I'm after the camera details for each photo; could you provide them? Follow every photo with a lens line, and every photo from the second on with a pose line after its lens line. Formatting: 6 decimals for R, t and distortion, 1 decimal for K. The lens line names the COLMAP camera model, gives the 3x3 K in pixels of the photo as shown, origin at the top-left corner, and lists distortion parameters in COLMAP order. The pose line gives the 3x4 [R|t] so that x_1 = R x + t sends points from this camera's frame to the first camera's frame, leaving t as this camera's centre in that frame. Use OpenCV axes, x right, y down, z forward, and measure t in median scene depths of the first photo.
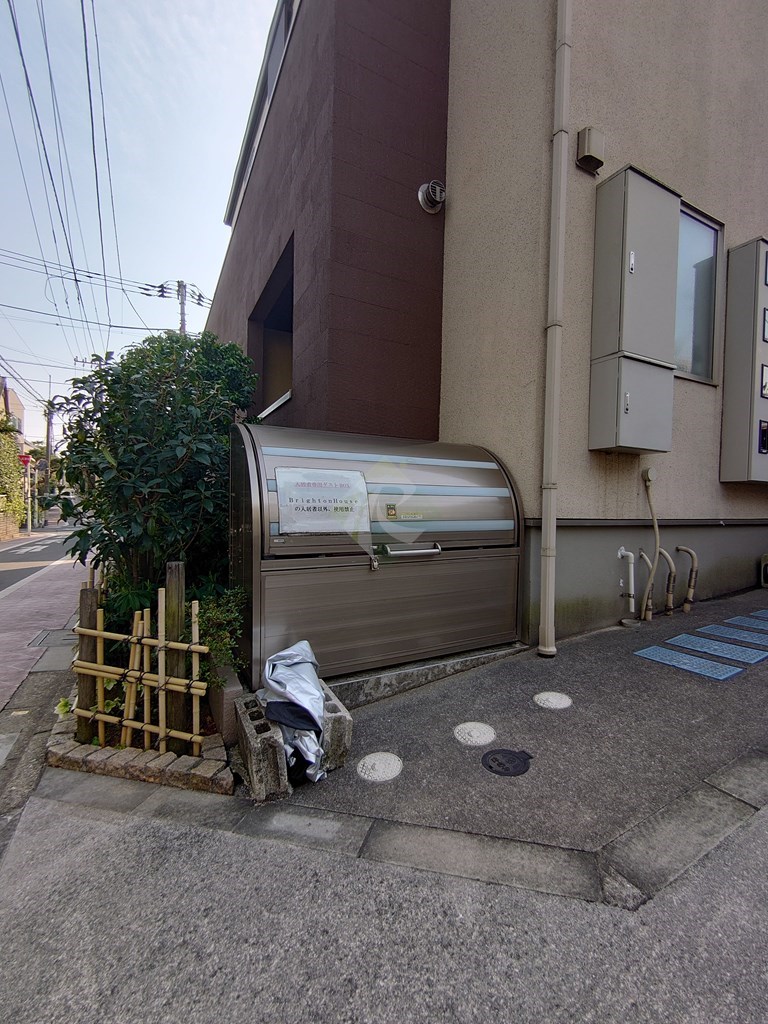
lens RADIAL K [[441.3, 0, 384.0], [0, 441.3, 512.0], [0, 0, 1]] dist [-0.000577, -0.000516]
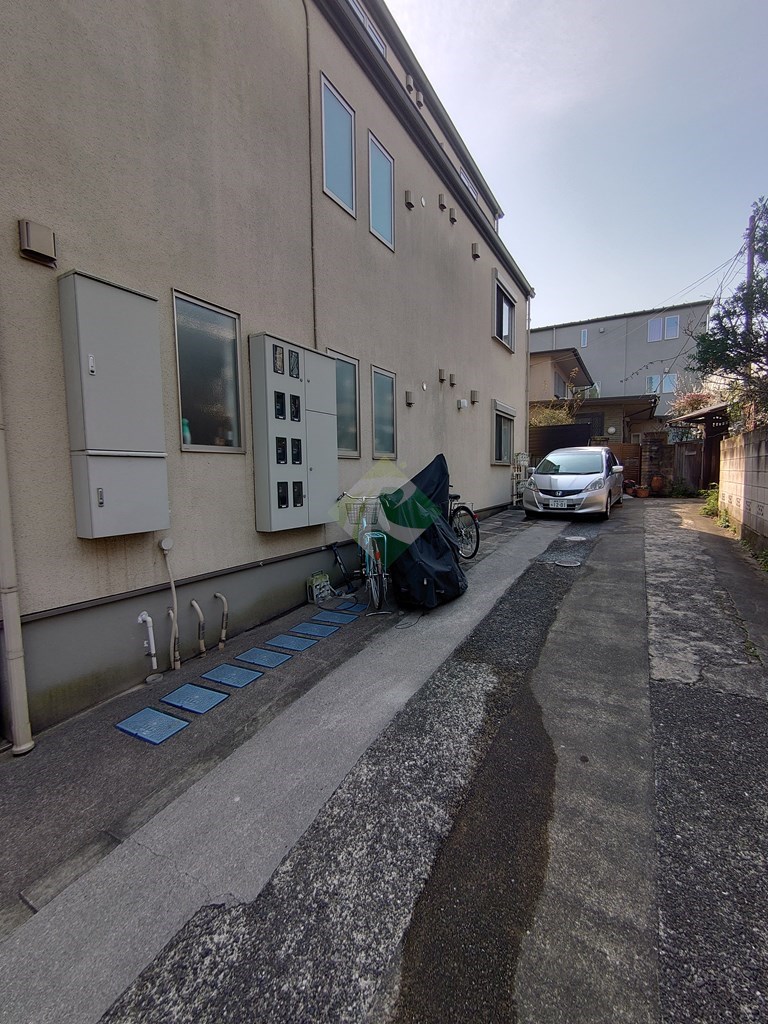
lens RADIAL K [[441.3, 0, 384.0], [0, 441.3, 512.0], [0, 0, 1]] dist [-0.000577, -0.000516]
pose [[0.847668, -0.081232, 0.524272, 0.499591], [0.049209, 0.995987, 0.074757, -0.225554], [-0.528240, -0.037570, 0.848263, -0.244038]]
